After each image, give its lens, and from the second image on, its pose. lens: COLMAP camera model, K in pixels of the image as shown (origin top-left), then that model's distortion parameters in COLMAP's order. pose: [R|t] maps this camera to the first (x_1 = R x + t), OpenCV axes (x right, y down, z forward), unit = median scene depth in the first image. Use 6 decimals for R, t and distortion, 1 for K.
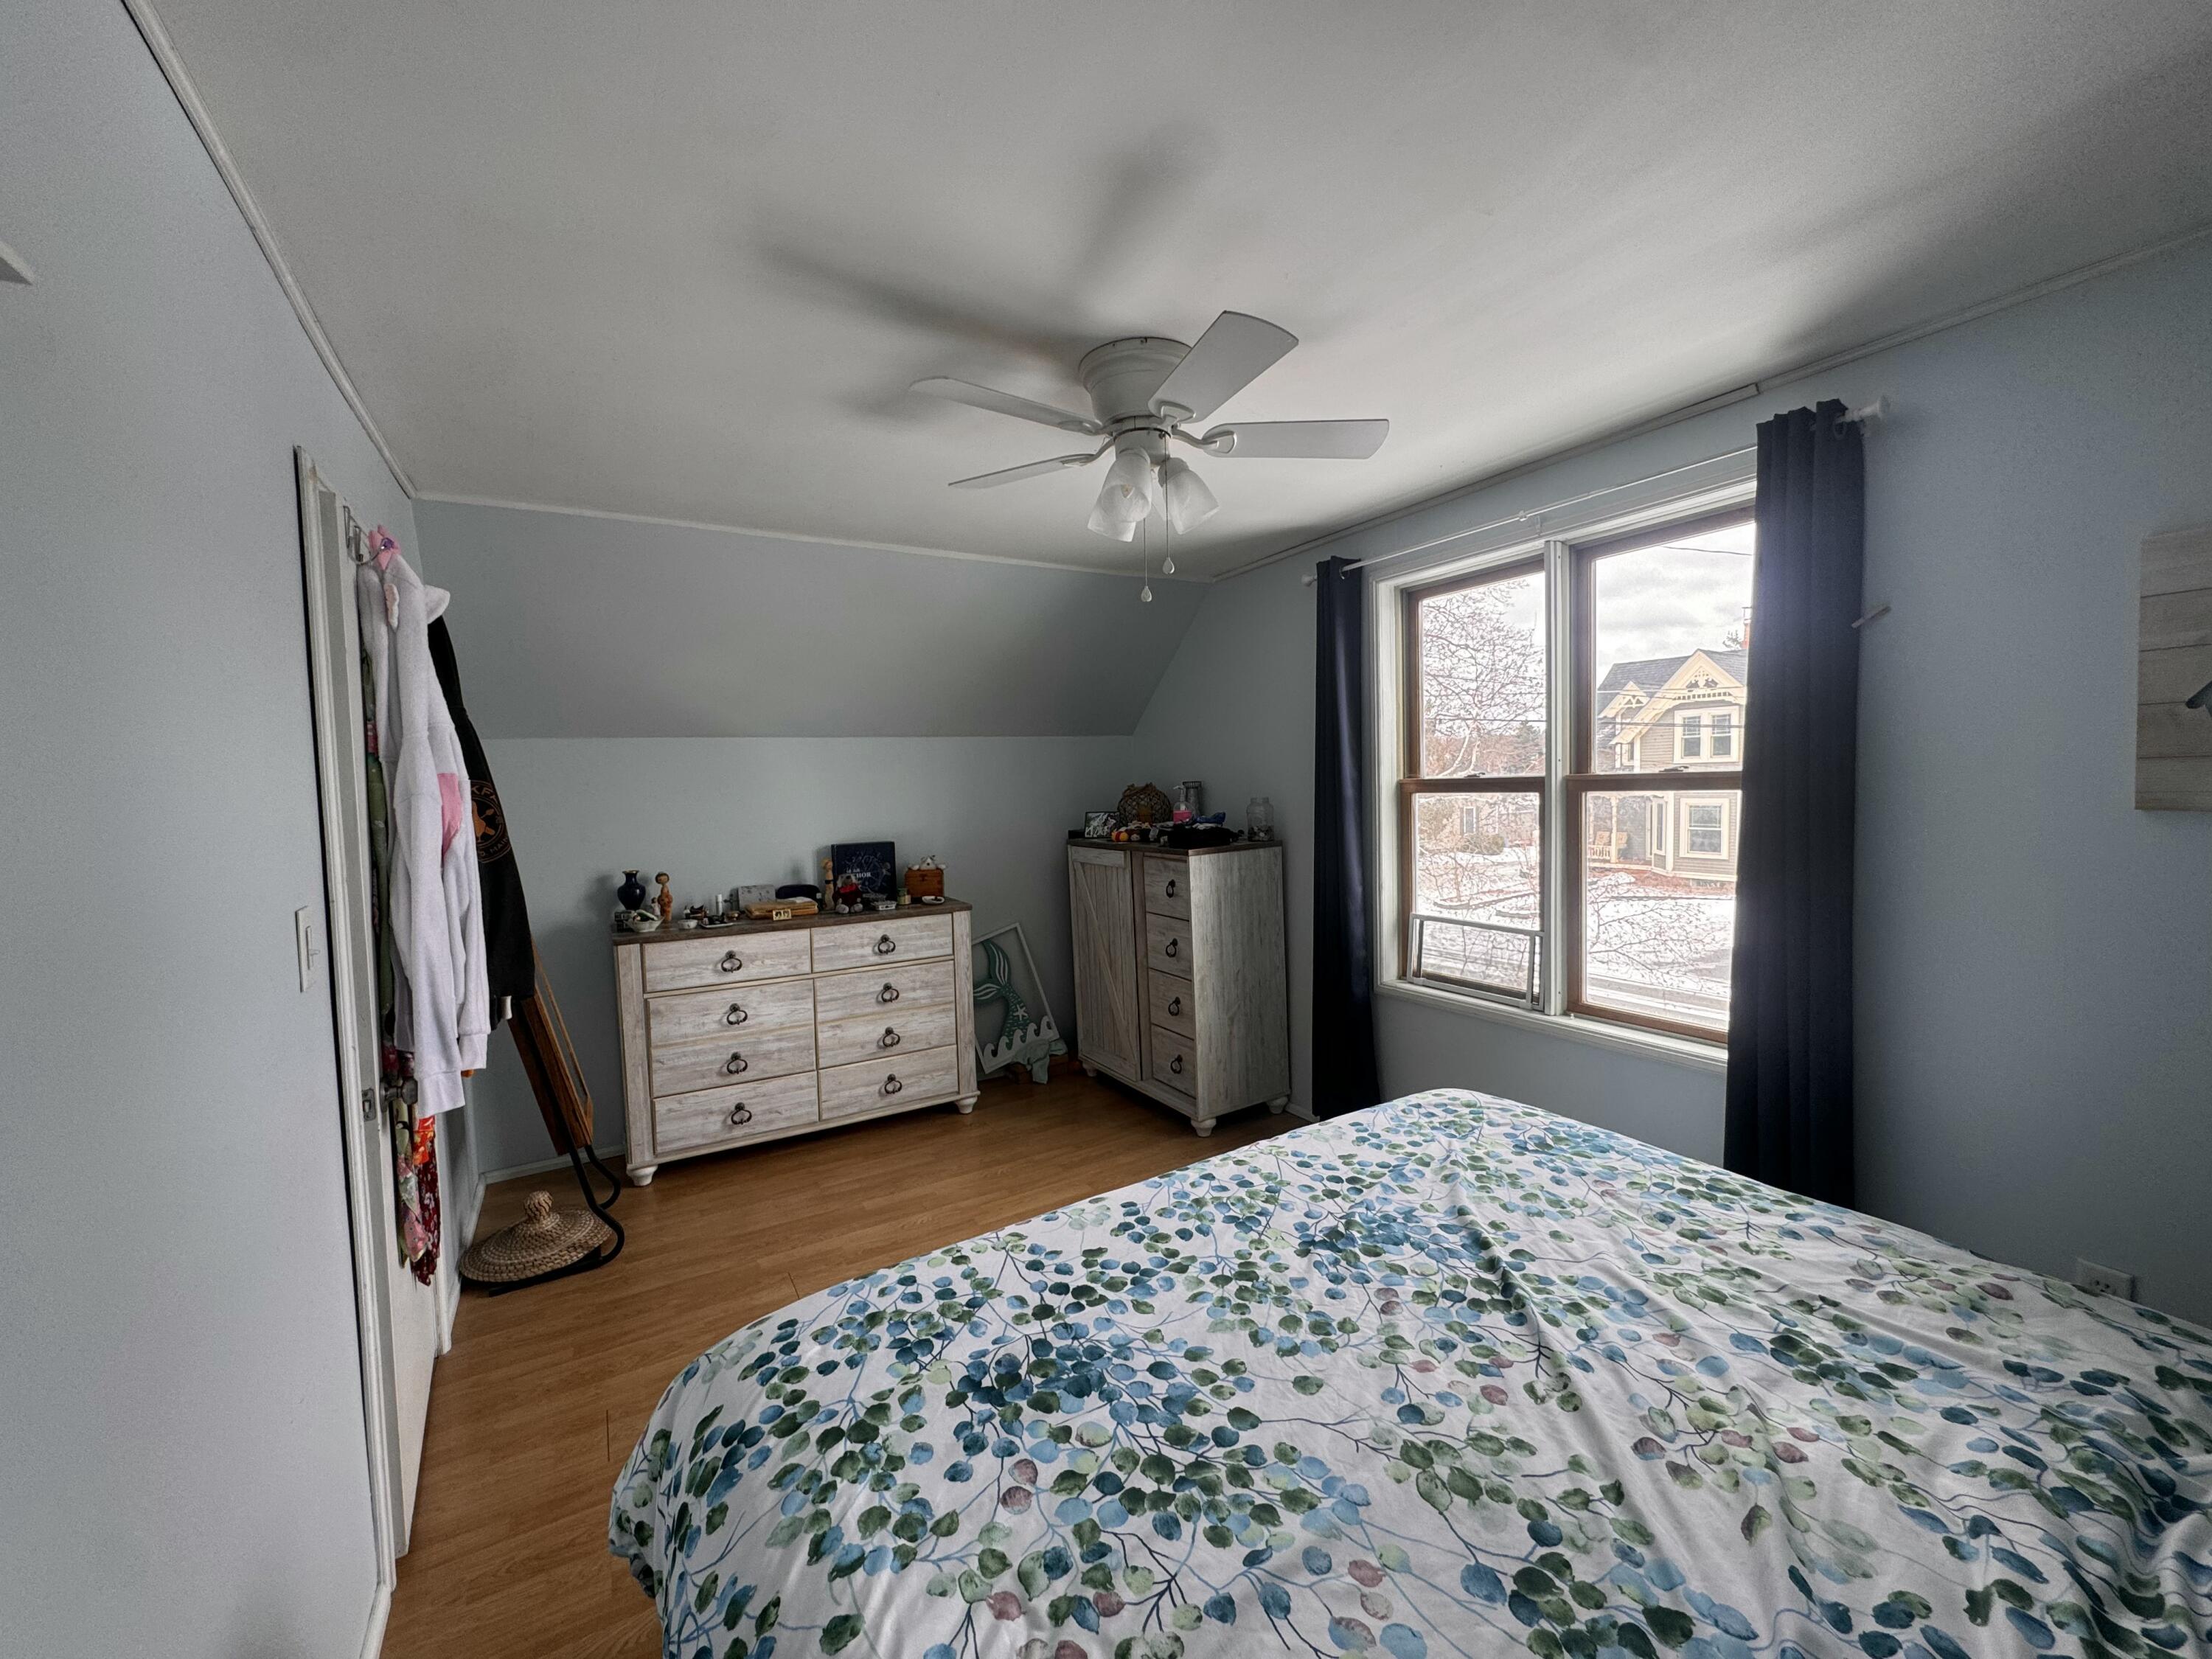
lens RADIAL K [[881.0, 0, 1108.5], [0, 881.0, 826.3], [0, 0, 1]] dist [-0.003808, 0.000443]
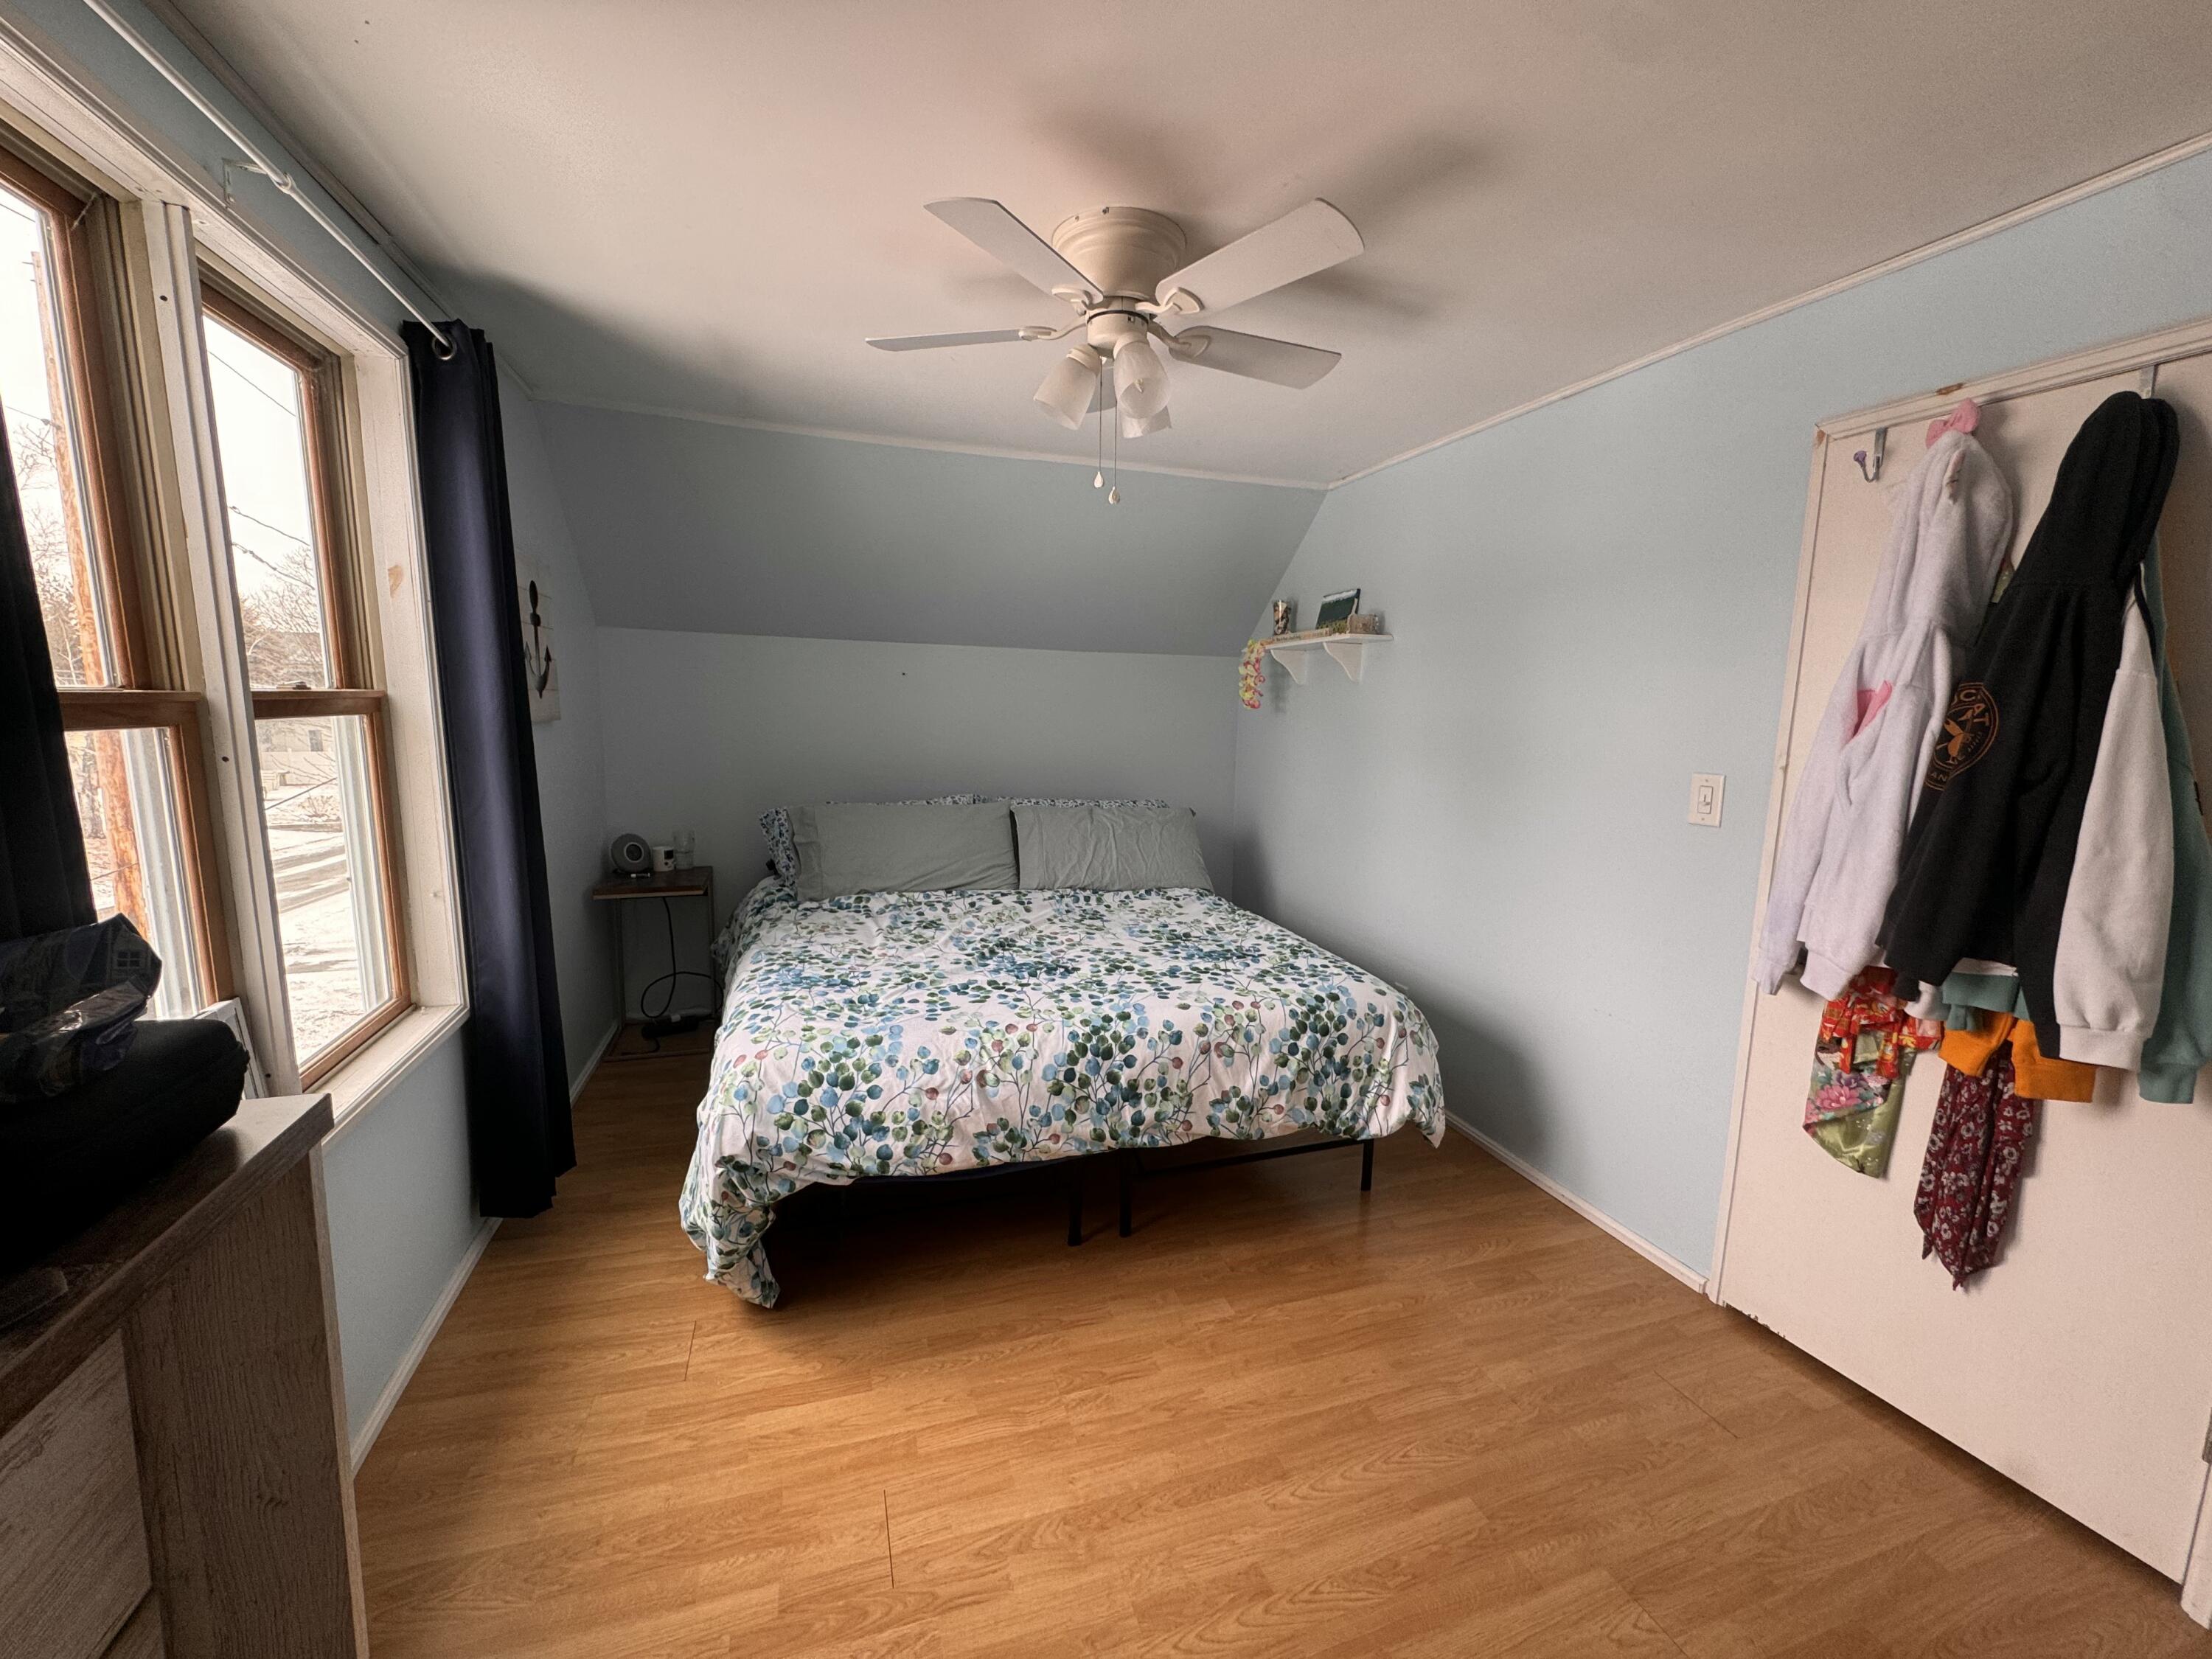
lens RADIAL K [[881.0, 0, 1100.5], [0, 881.0, 841.4], [0, 0, 1]] dist [-0.003808, 0.000443]
pose [[-0.975039, -0.022407, 0.220901, -0.225618], [0.022798, 0.979533, 0.199990, -0.124322], [-0.220861, 0.200035, -0.954571, 2.823674]]
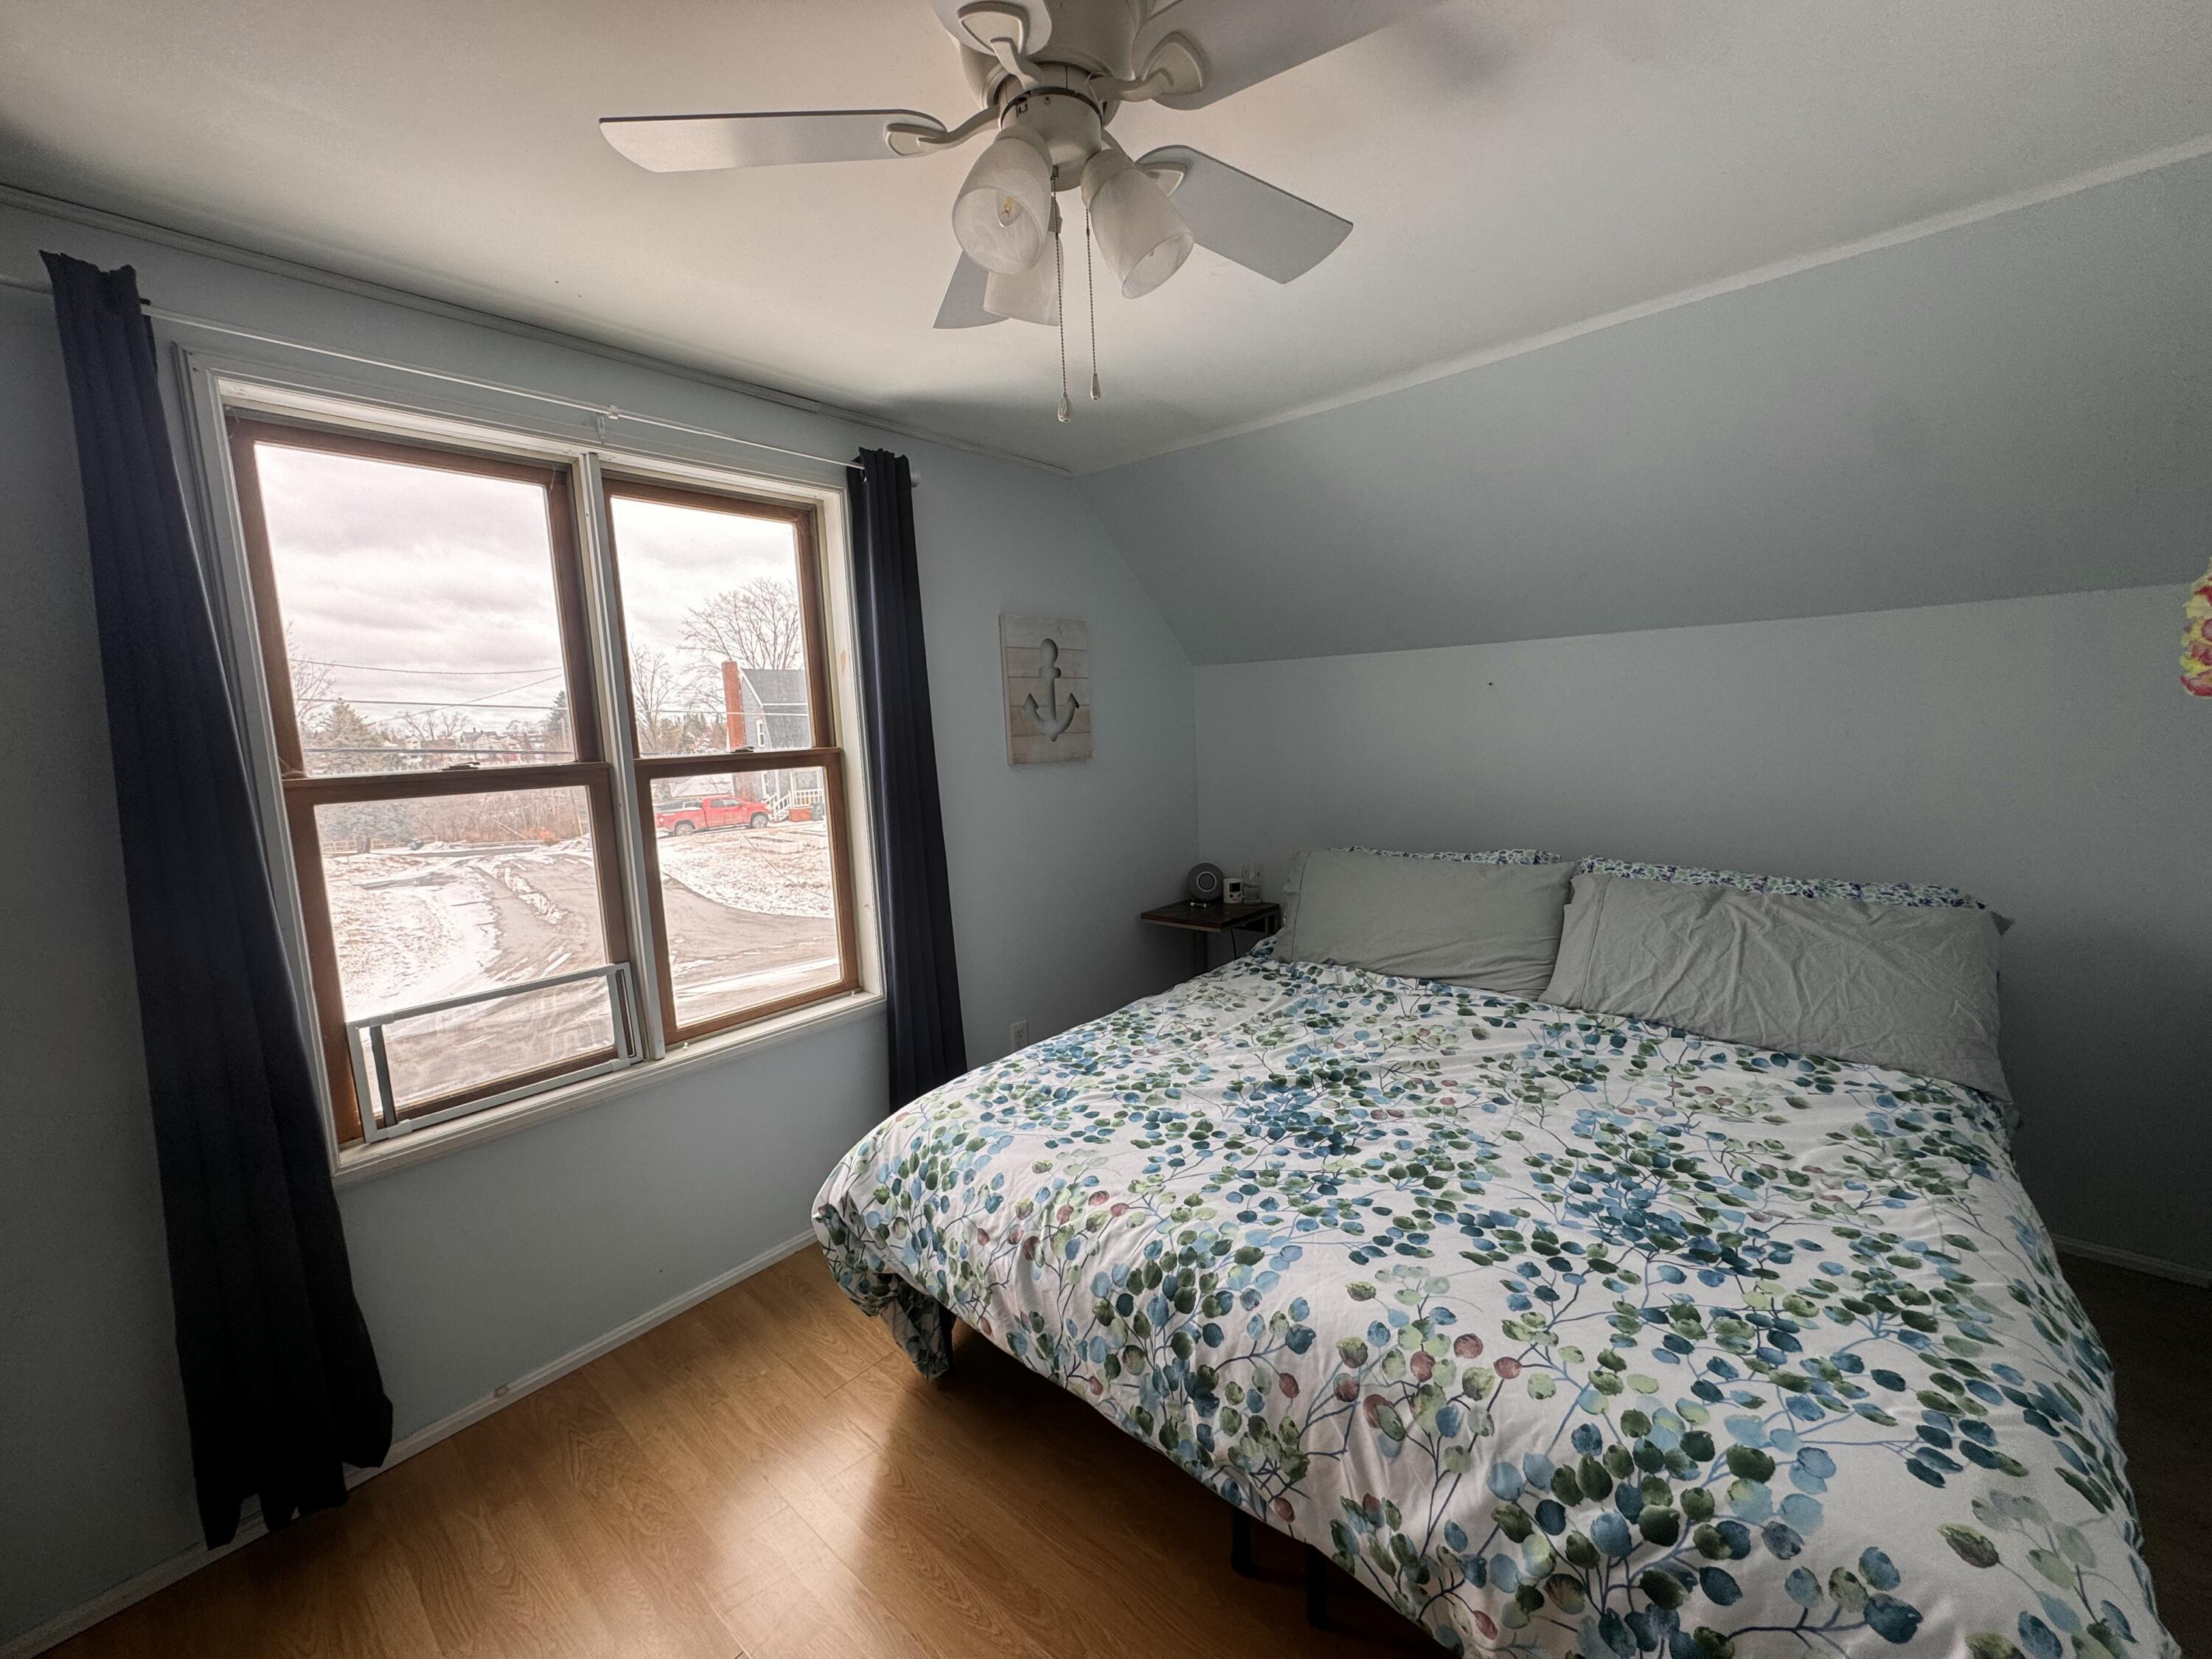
lens RADIAL K [[881.0, 0, 1099.6], [0, 881.0, 830.0], [0, 0, 1]] dist [-0.003808, 0.000443]
pose [[-0.309228, -0.066497, 0.948660, -0.762257], [0.104693, 0.989109, 0.103458, -0.067670], [-0.945208, 0.131310, -0.298898, 1.705367]]
